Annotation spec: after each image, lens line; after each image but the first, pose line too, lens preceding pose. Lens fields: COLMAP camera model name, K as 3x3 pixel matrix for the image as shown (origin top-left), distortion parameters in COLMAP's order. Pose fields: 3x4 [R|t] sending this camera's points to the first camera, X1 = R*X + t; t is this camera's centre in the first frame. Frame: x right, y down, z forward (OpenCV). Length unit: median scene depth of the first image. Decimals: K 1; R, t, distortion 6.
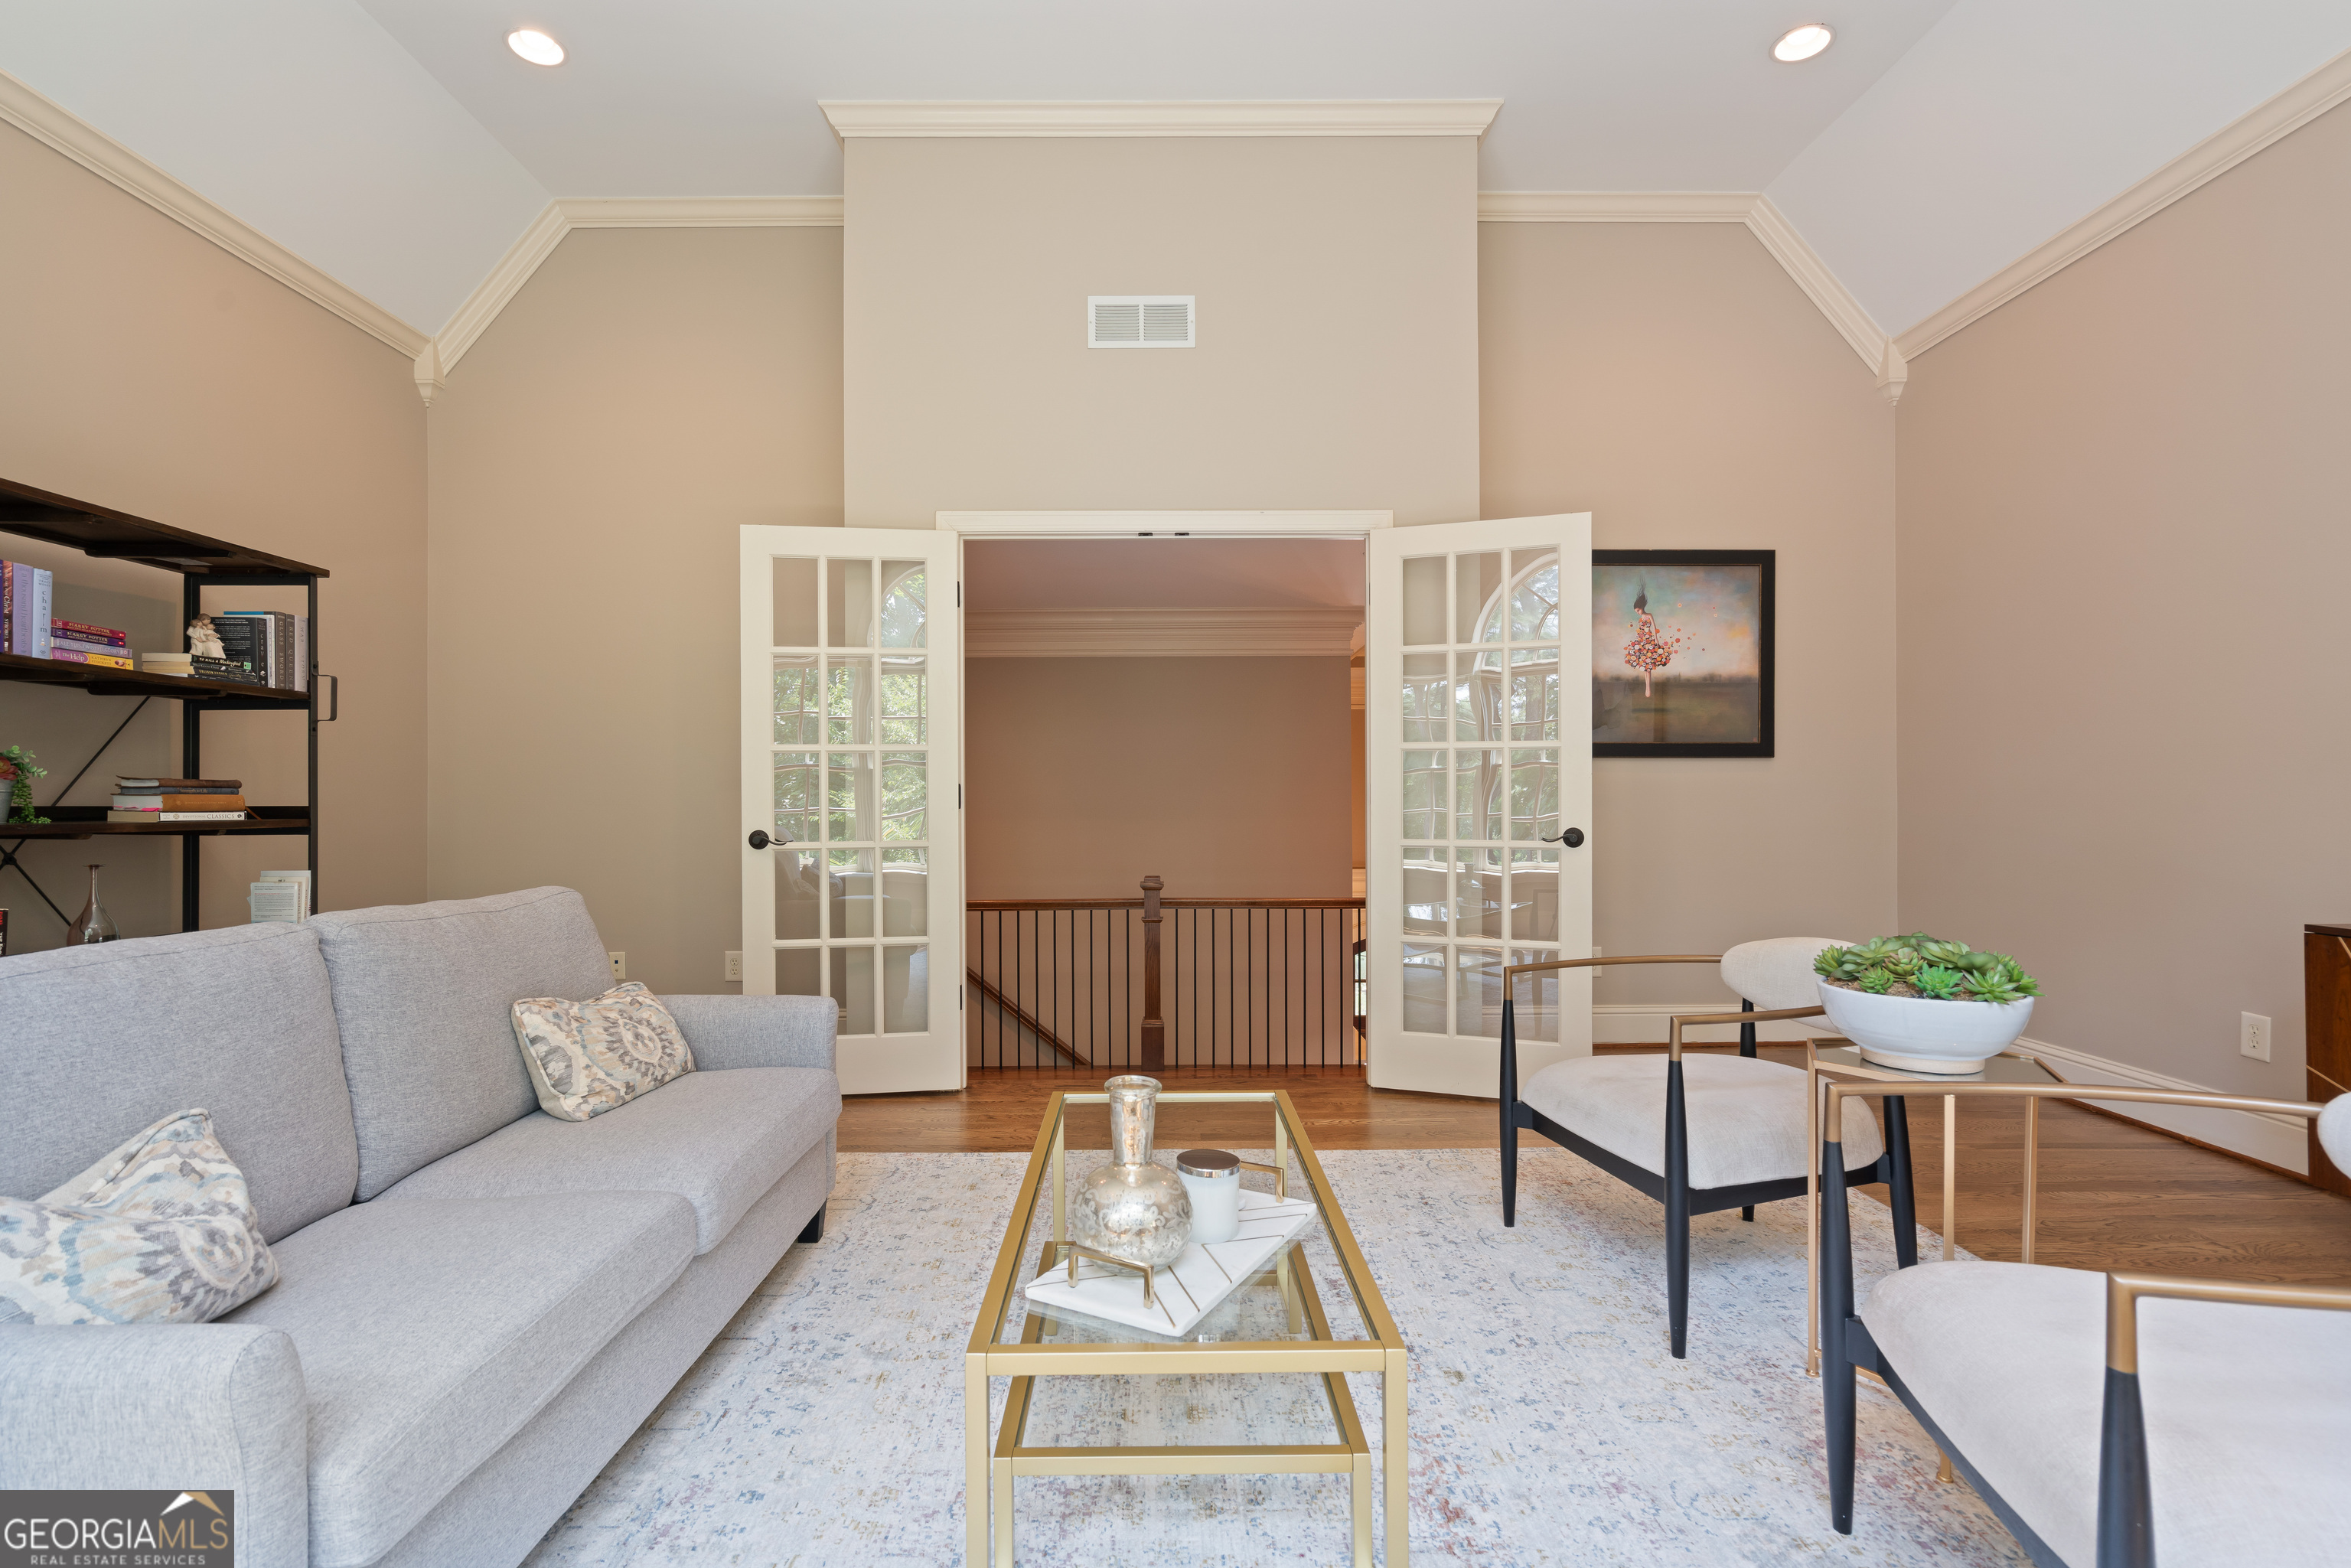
lens RADIAL K [[1092.2, 0, 1154.1], [0, 1092.2, 799.4], [0, 0, 1]] dist [-0.002558, 0.000306]
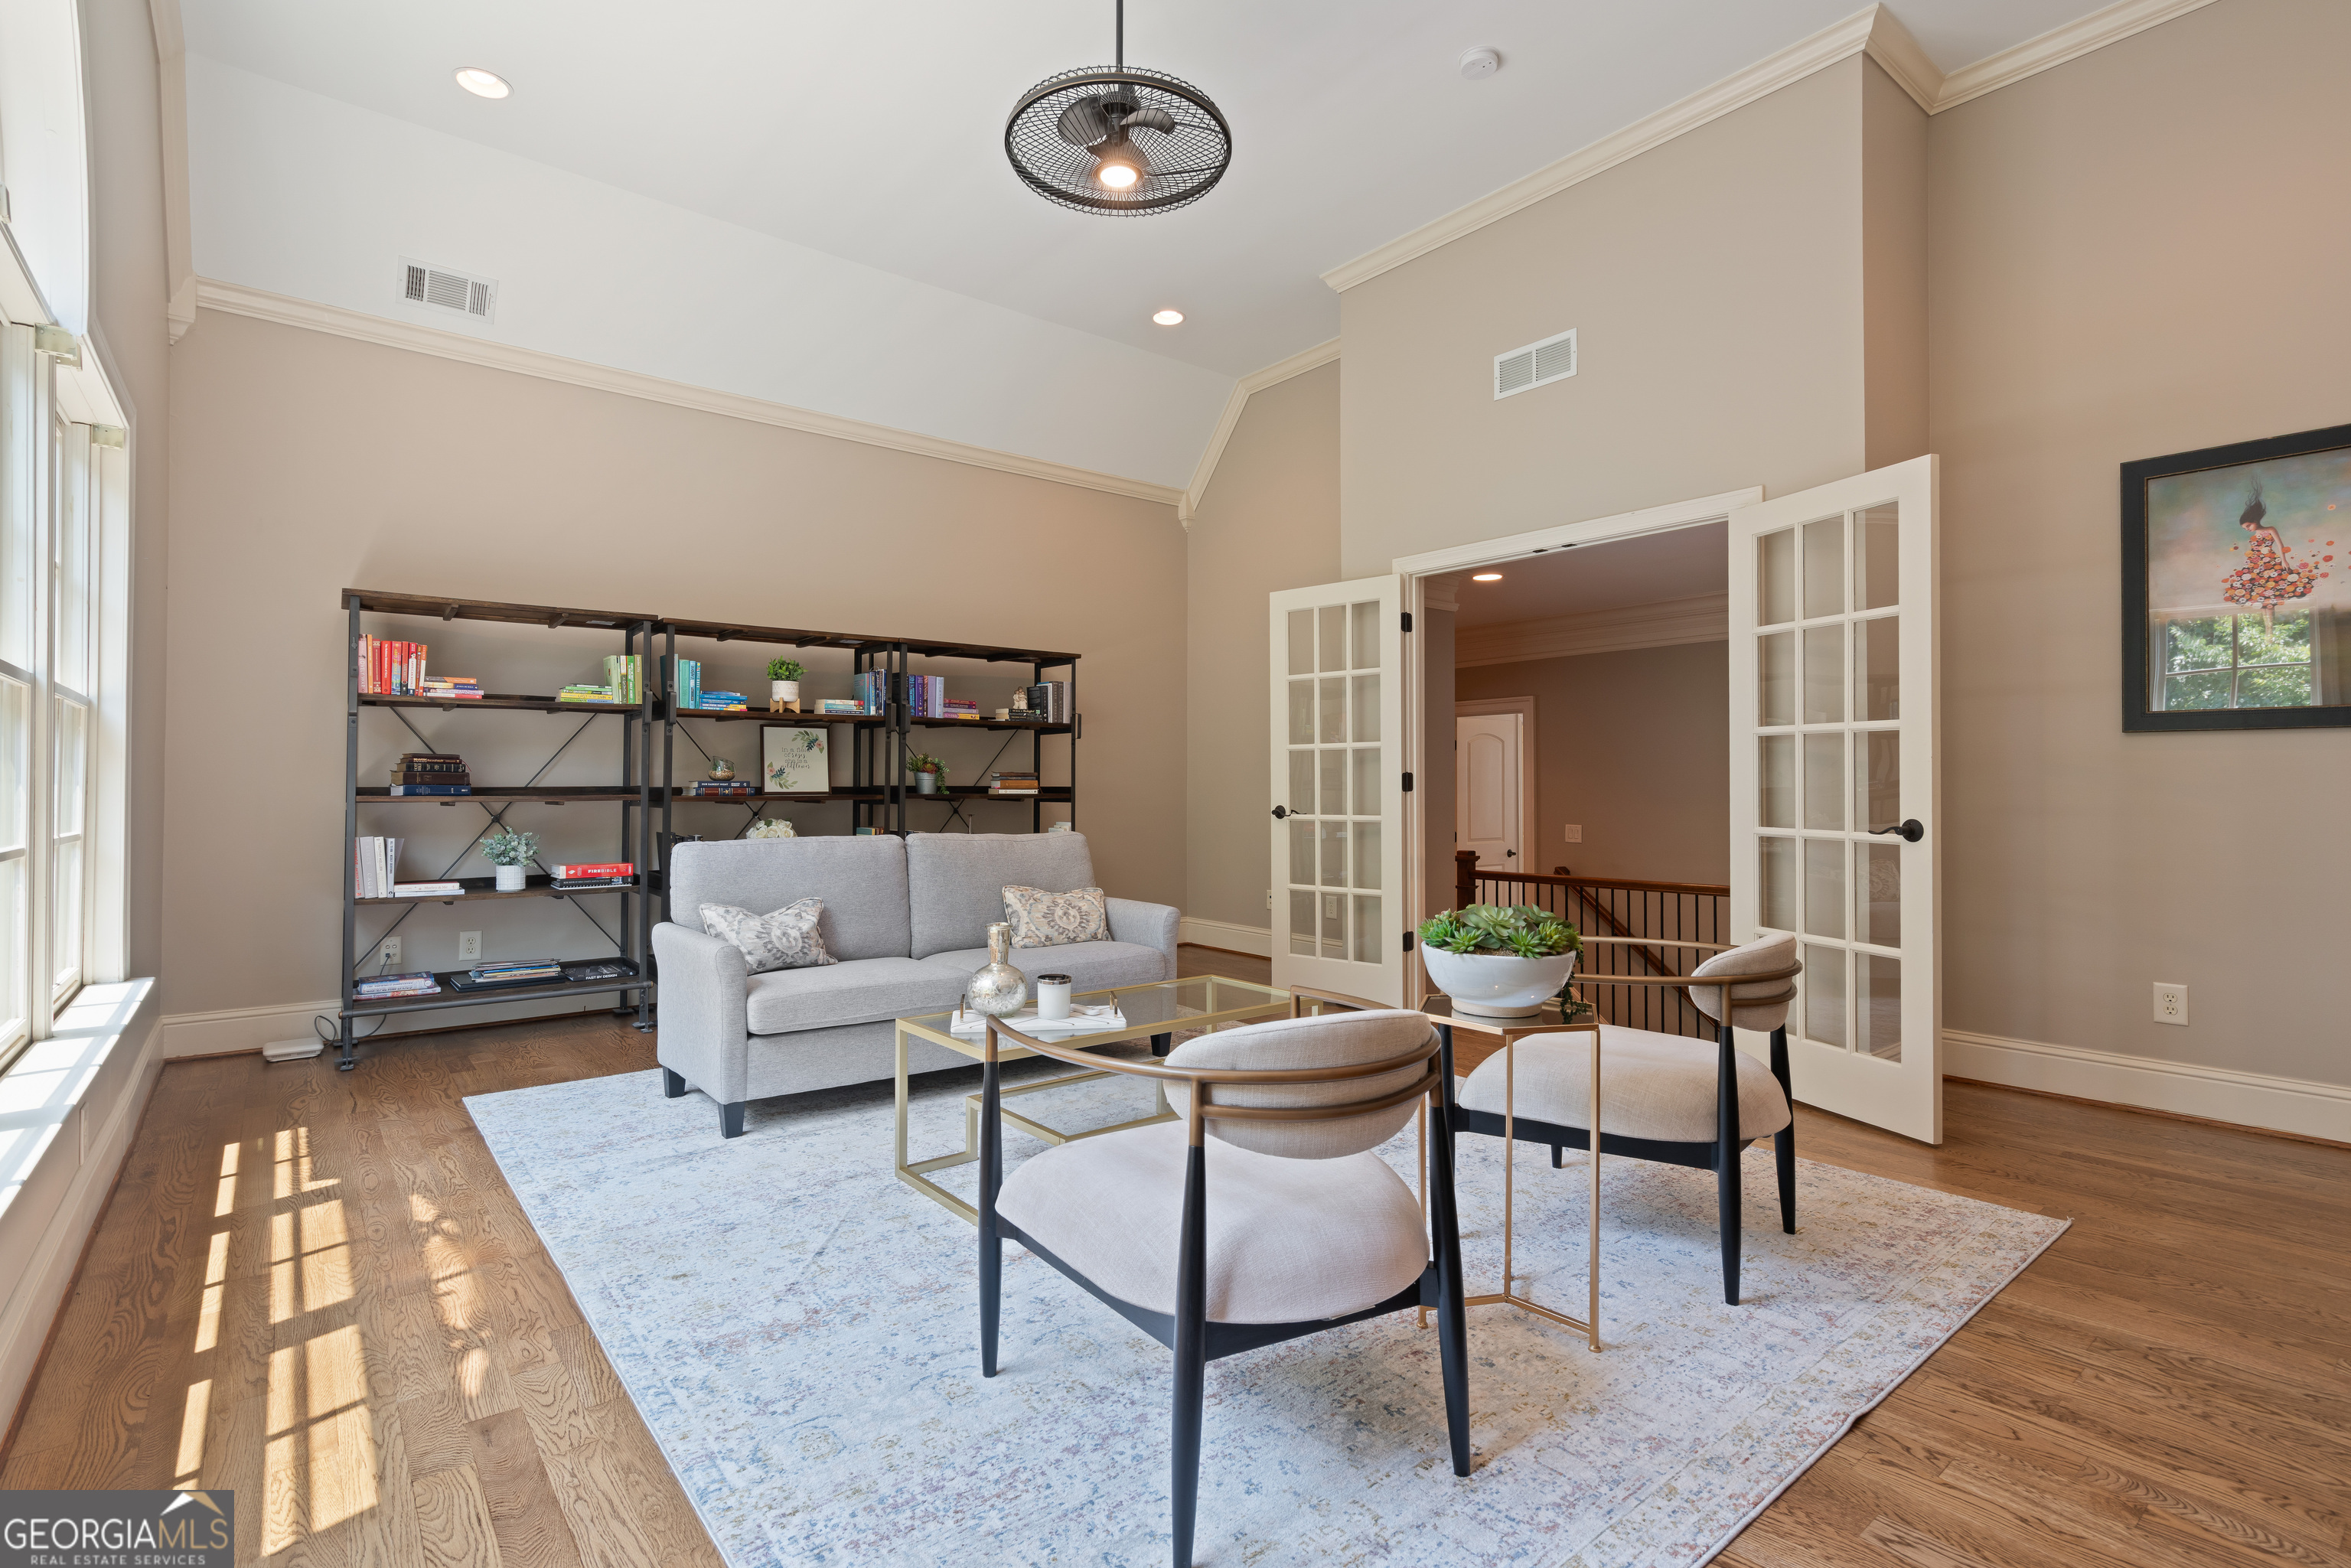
lens RADIAL K [[1114.1, 0, 1179.0], [0, 1114.1, 770.1], [0, 0, 1]] dist [-0.000976, 0.000441]
pose [[0.627127, -0.006334, -0.778891, 0.764860], [-0.002419, 0.999946, -0.010080, -0.002967], [0.778913, 0.008206, 0.627078, -0.016134]]
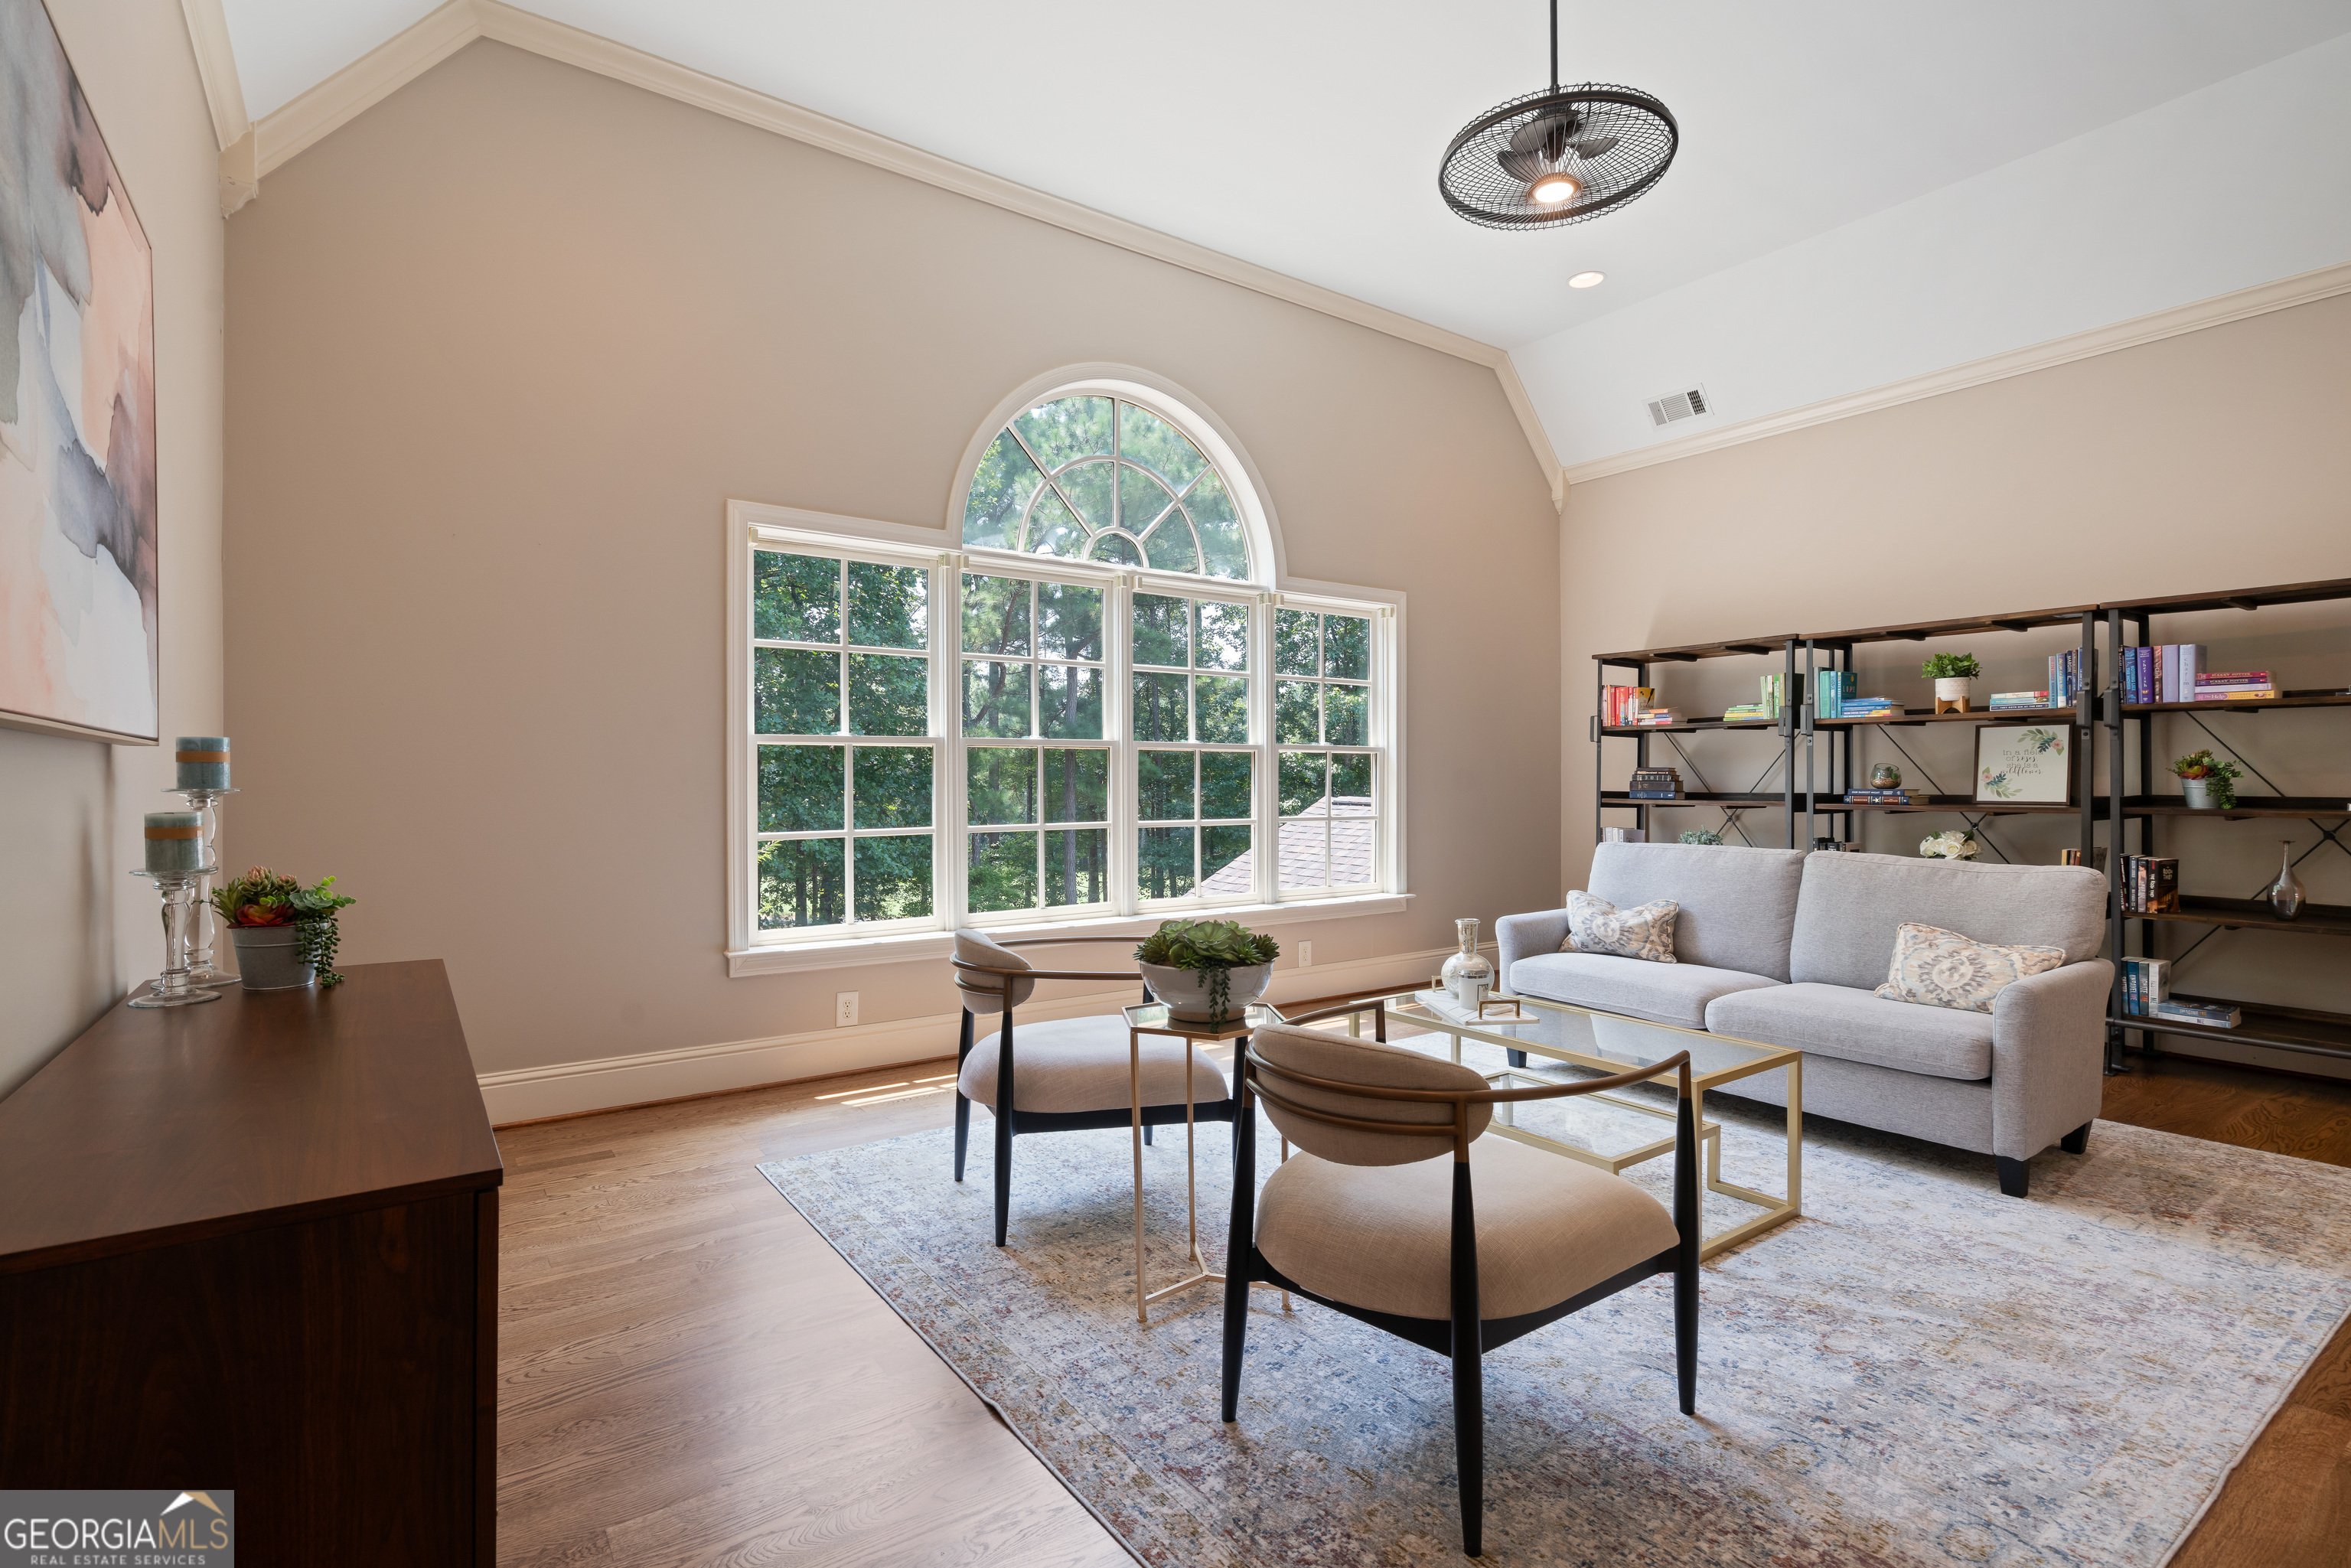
lens RADIAL K [[1114.1, 0, 1179.0], [0, 1114.1, 770.1], [0, 0, 1]] dist [-0.000976, 0.000441]
pose [[-0.816580, 0.000211, -0.577233, 0.803653], [0.004401, 0.999973, -0.005860, -0.022073], [0.577216, -0.007326, -0.816559, 1.108046]]
